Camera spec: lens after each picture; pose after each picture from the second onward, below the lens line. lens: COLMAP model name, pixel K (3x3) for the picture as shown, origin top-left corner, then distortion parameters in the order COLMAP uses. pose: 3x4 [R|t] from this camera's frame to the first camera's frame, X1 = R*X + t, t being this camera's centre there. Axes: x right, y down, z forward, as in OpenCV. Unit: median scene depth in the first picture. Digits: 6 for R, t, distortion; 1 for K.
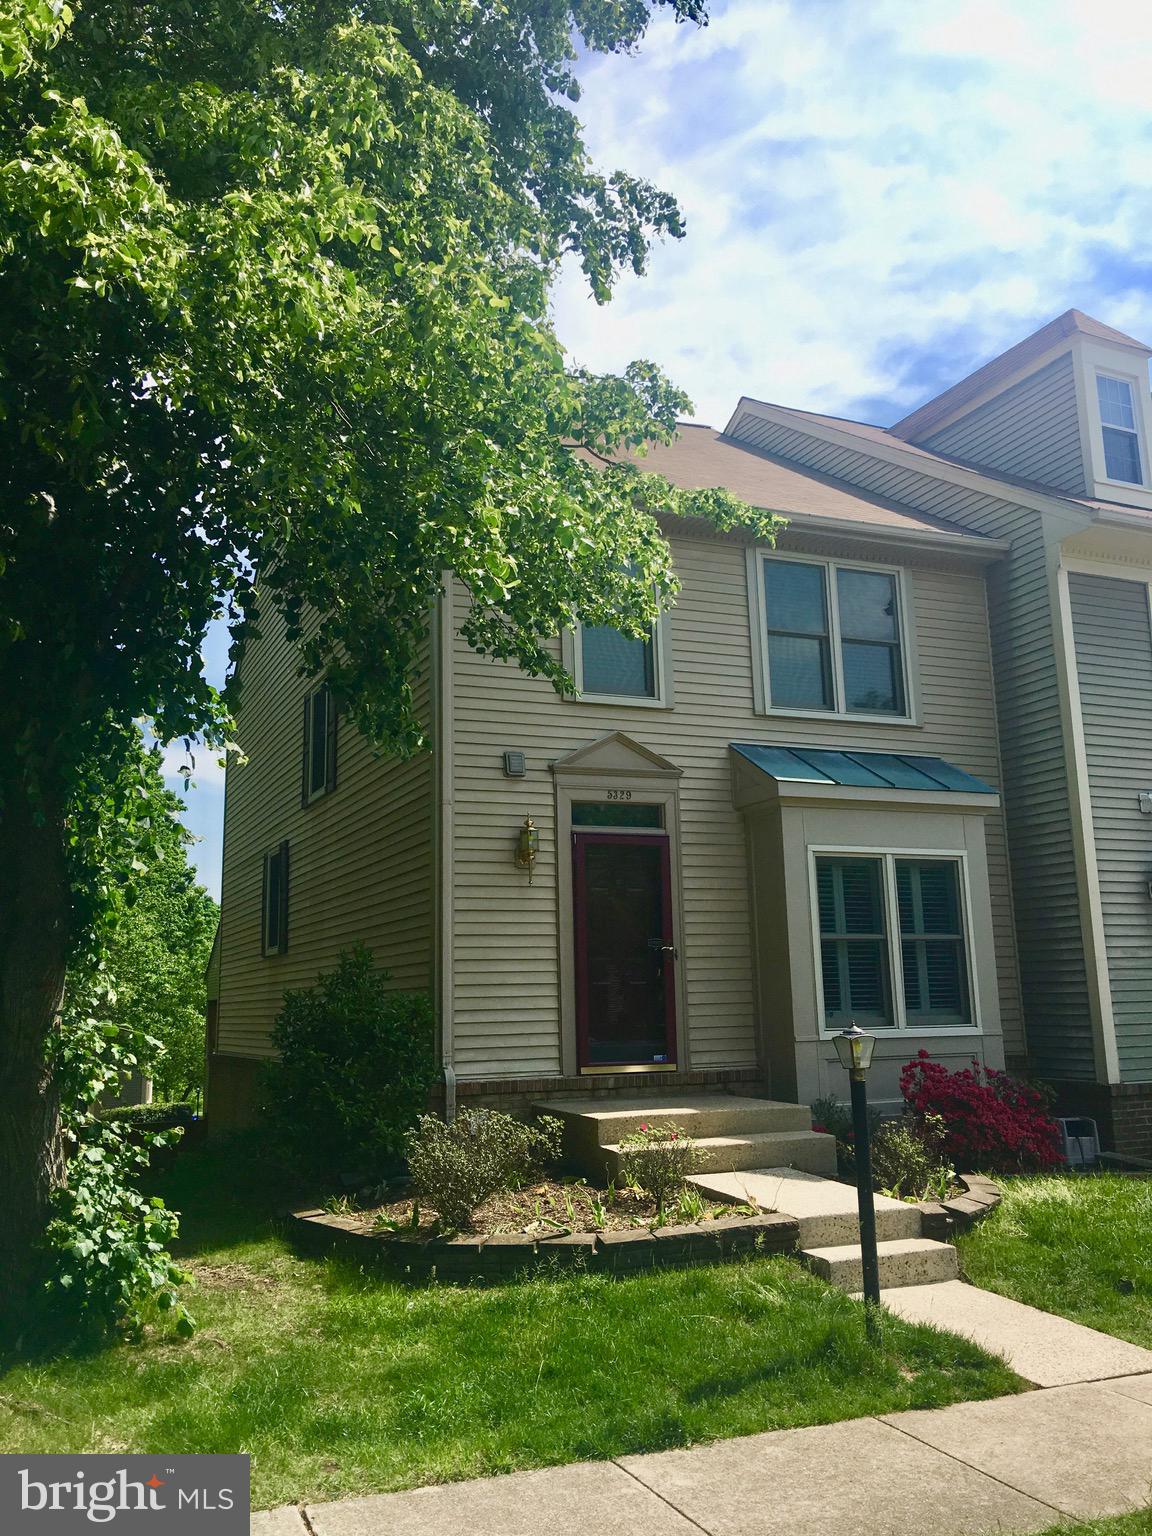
lens RADIAL K [[1295.8, 0, 577.3], [0, 1295.8, 767.9], [0, 0, 1]] dist [0.070629, -0.112601]
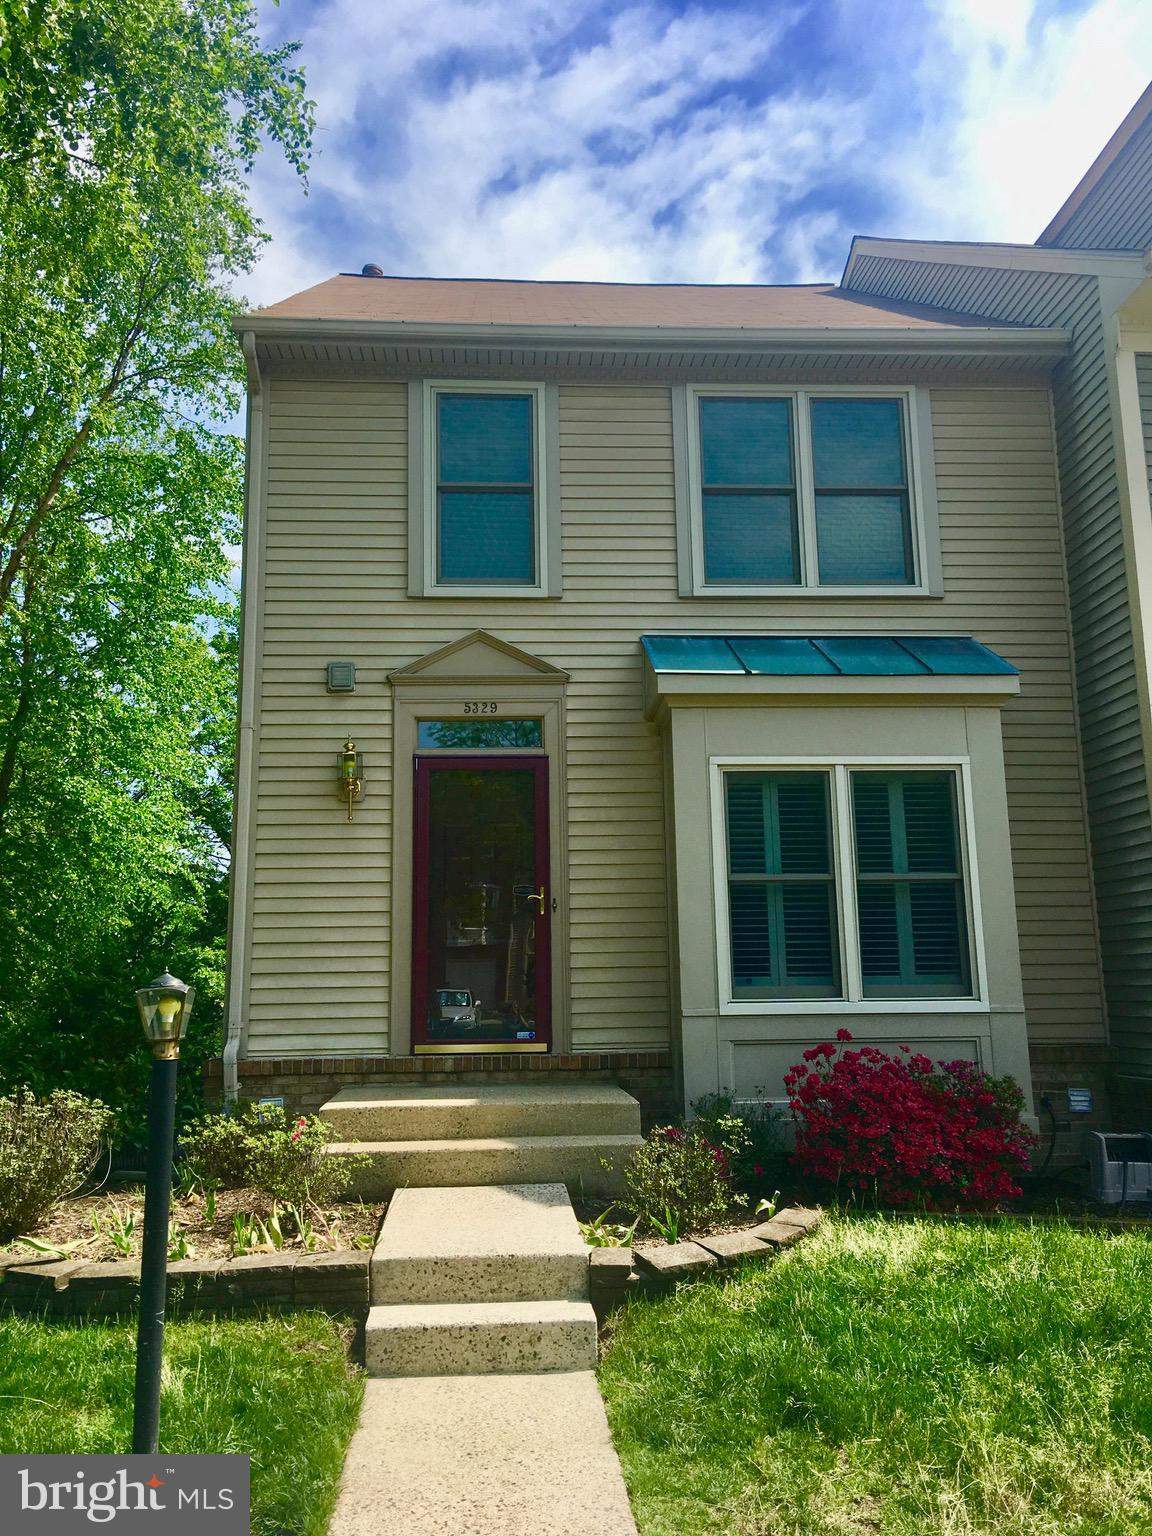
lens RADIAL K [[1295.8, 0, 572.5], [0, 1295.8, 764.9], [0, 0, 1]] dist [0.070629, -0.112601]
pose [[0.939708, -0.052089, -0.337989, 0.353241], [0.054659, 0.998503, -0.001916, 0.060324], [0.337583, -0.016673, 0.941148, 0.261972]]
